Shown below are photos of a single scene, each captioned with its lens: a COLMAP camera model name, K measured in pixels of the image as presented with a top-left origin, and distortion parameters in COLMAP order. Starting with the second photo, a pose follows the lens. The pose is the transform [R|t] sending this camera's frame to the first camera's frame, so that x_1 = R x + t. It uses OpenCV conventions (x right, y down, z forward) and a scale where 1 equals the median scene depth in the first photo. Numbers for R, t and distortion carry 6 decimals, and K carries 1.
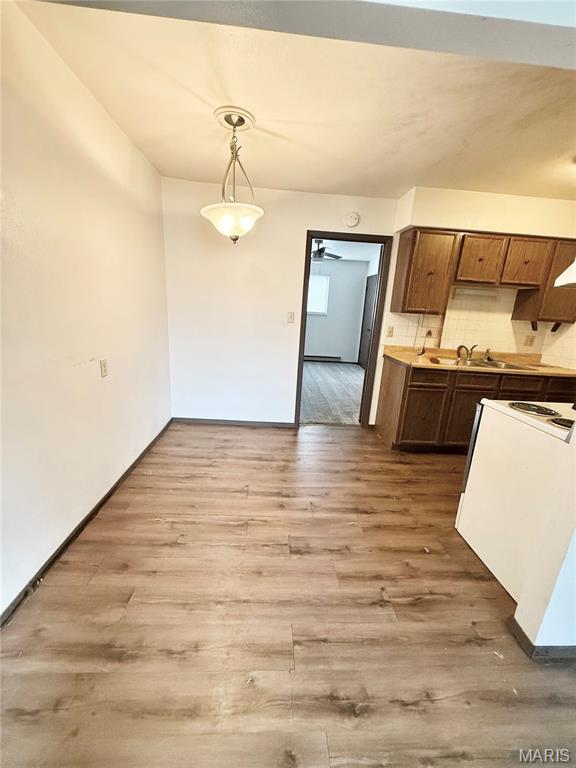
lens RADIAL K [[304.8, 0, 287.2], [0, 304.8, 386.8], [0, 0, 1]] dist [-0.010982, -0.000004]
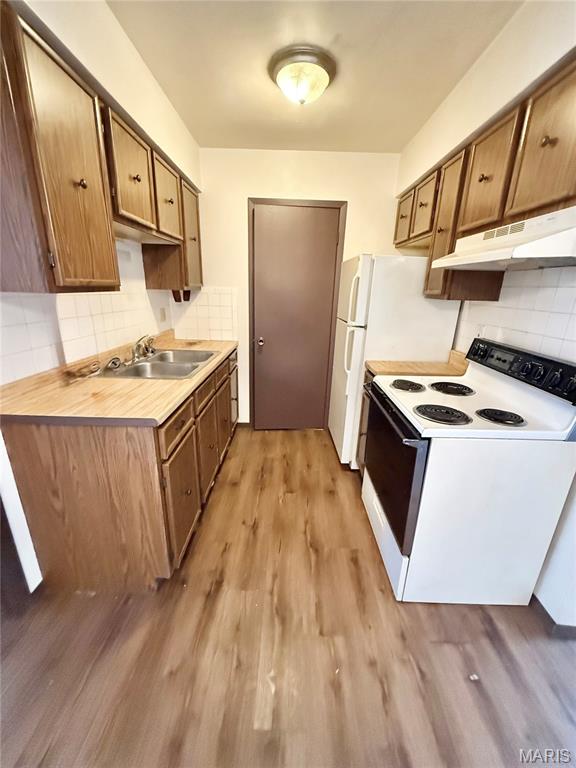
lens RADIAL K [[304.8, 0, 287.2], [0, 304.8, 386.8], [0, 0, 1]] dist [-0.010982, -0.000004]
pose [[0.063031, -0.361009, 0.930430, 0.038781], [0.227915, 0.912854, 0.338750, -0.204670], [-0.971639, 0.190707, 0.139817, 0.725350]]
